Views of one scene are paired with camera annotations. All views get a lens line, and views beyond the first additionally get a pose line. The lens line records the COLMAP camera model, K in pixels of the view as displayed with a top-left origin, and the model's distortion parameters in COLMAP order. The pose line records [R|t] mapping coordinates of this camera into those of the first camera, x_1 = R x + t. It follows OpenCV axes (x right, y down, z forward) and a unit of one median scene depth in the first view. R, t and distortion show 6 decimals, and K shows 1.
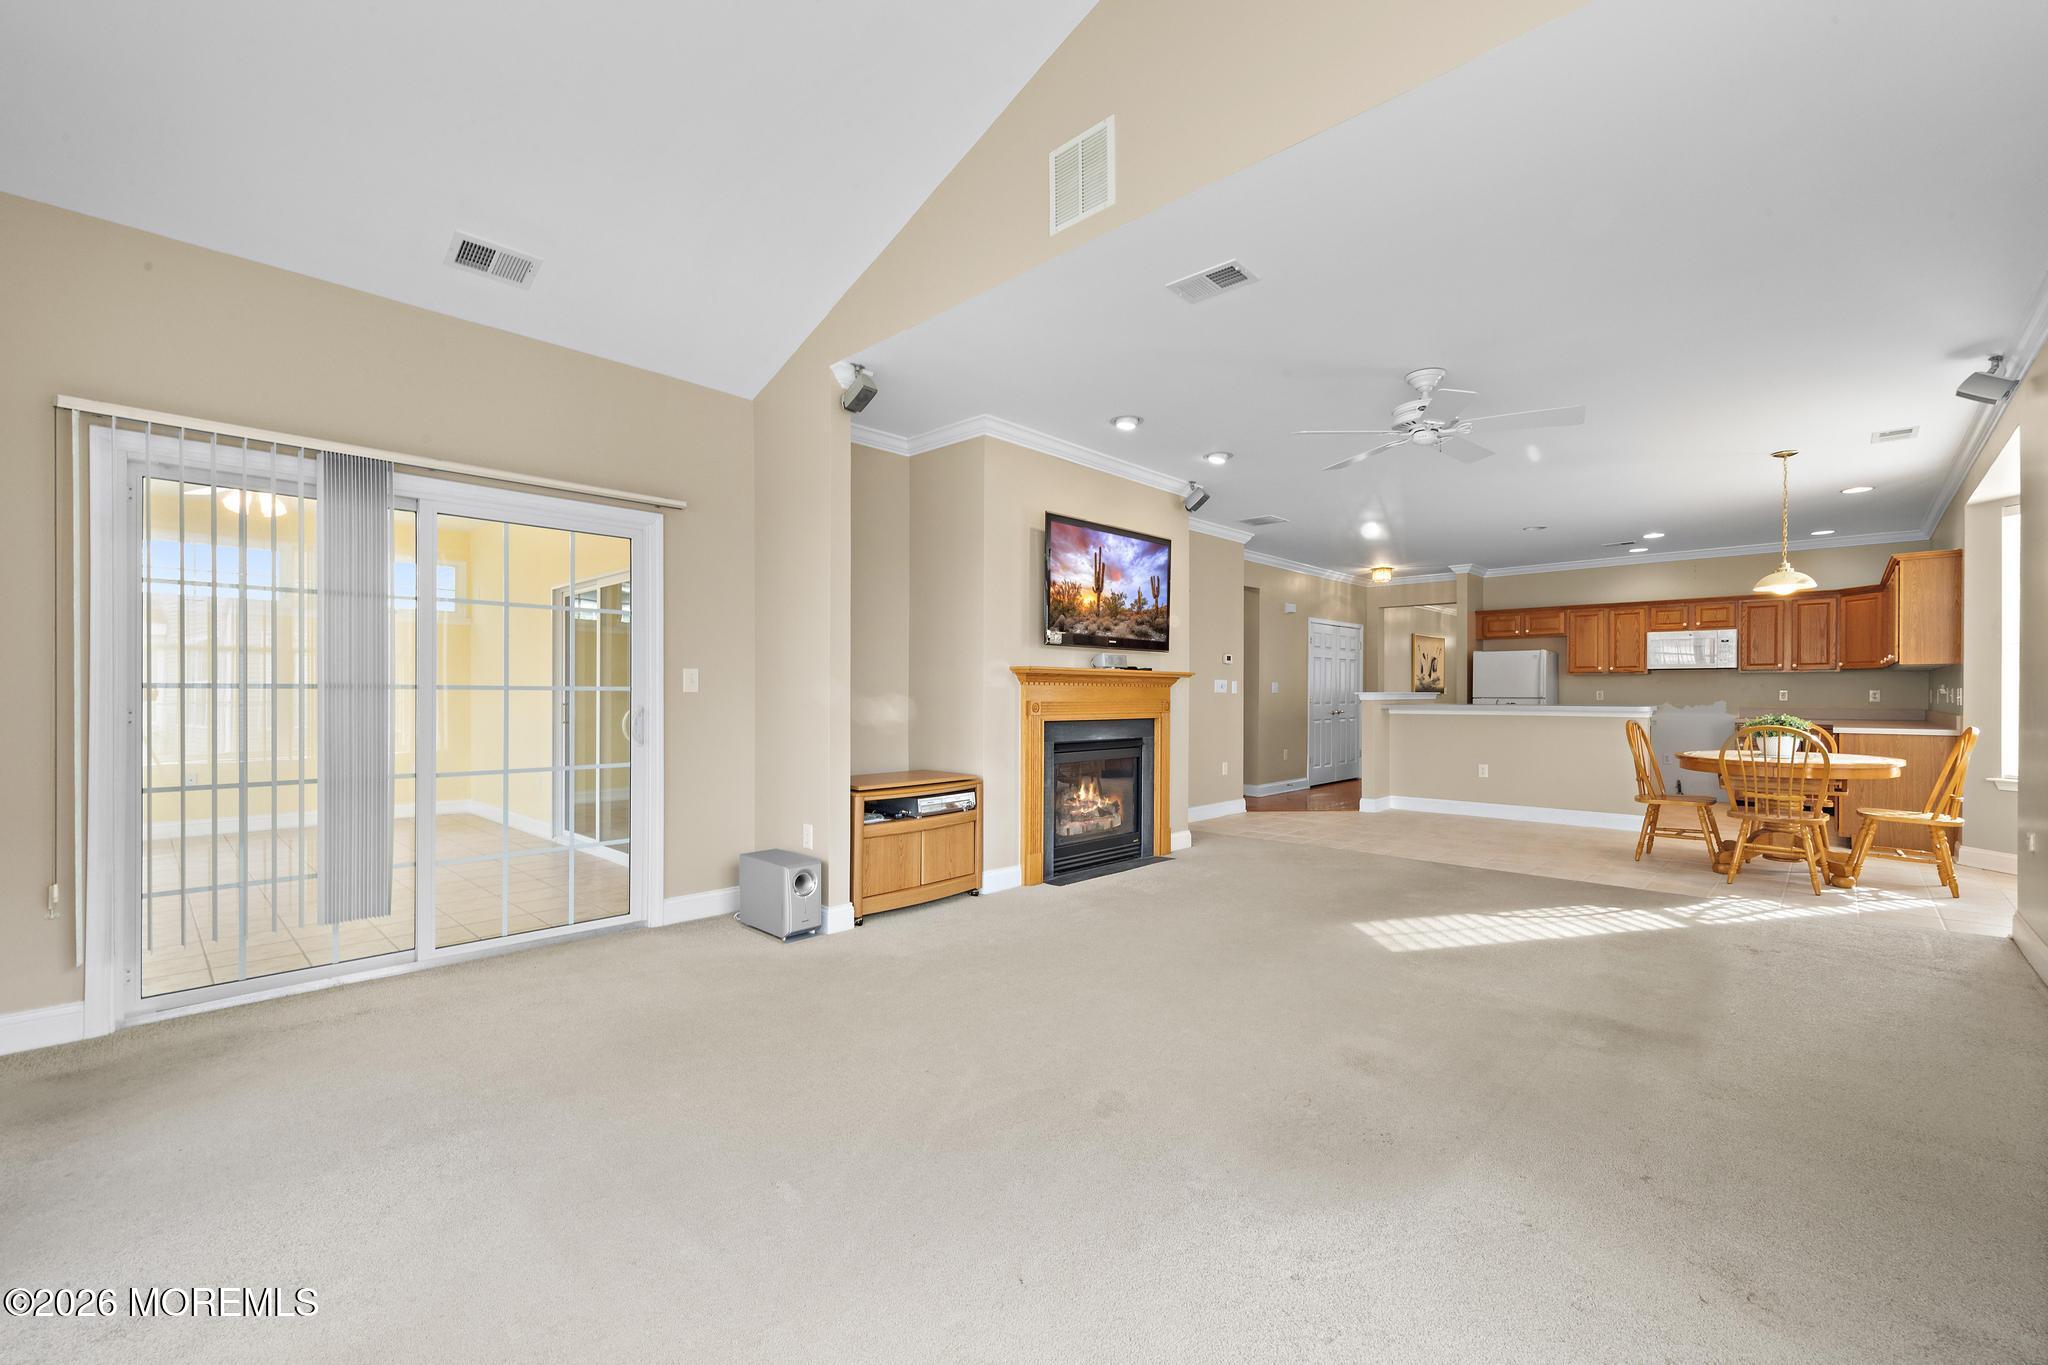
lens RADIAL K [[847.1, 0, 1025.5], [0, 847.1, 698.1], [0, 0, 1]] dist [0.007279, -0.001779]
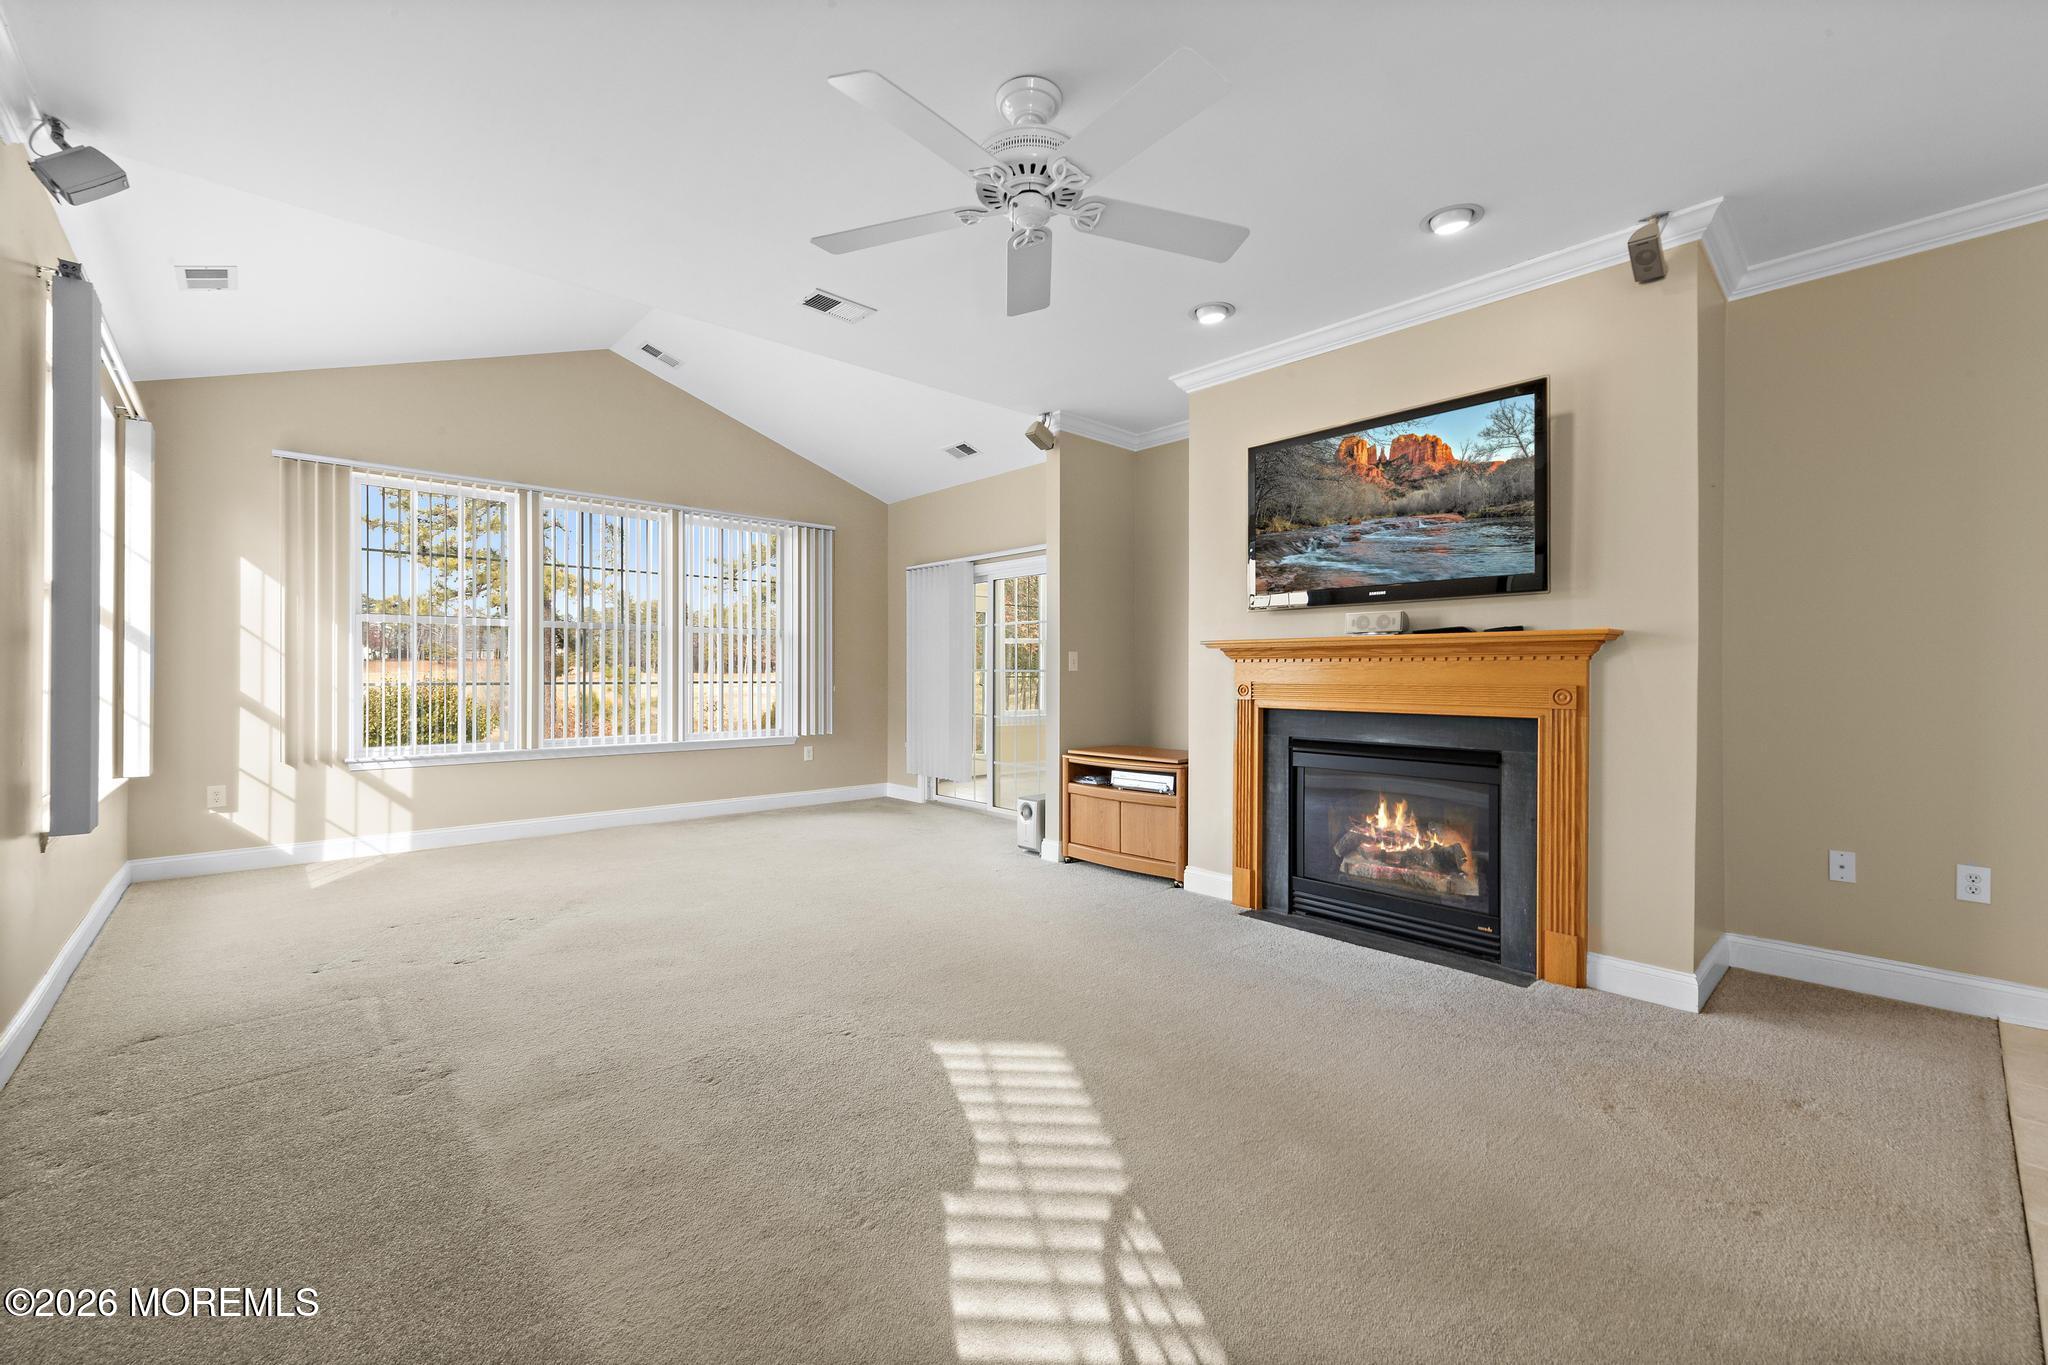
lens RADIAL K [[847.1, 0, 1036.6], [0, 847.1, 679.3], [0, 0, 1]] dist [0.007279, -0.001779]
pose [[-0.071781, 0.004254, -0.997411, 0.489063], [-0.007624, 0.999959, 0.004813, -0.000842], [0.997391, 0.007950, -0.071746, 0.497664]]
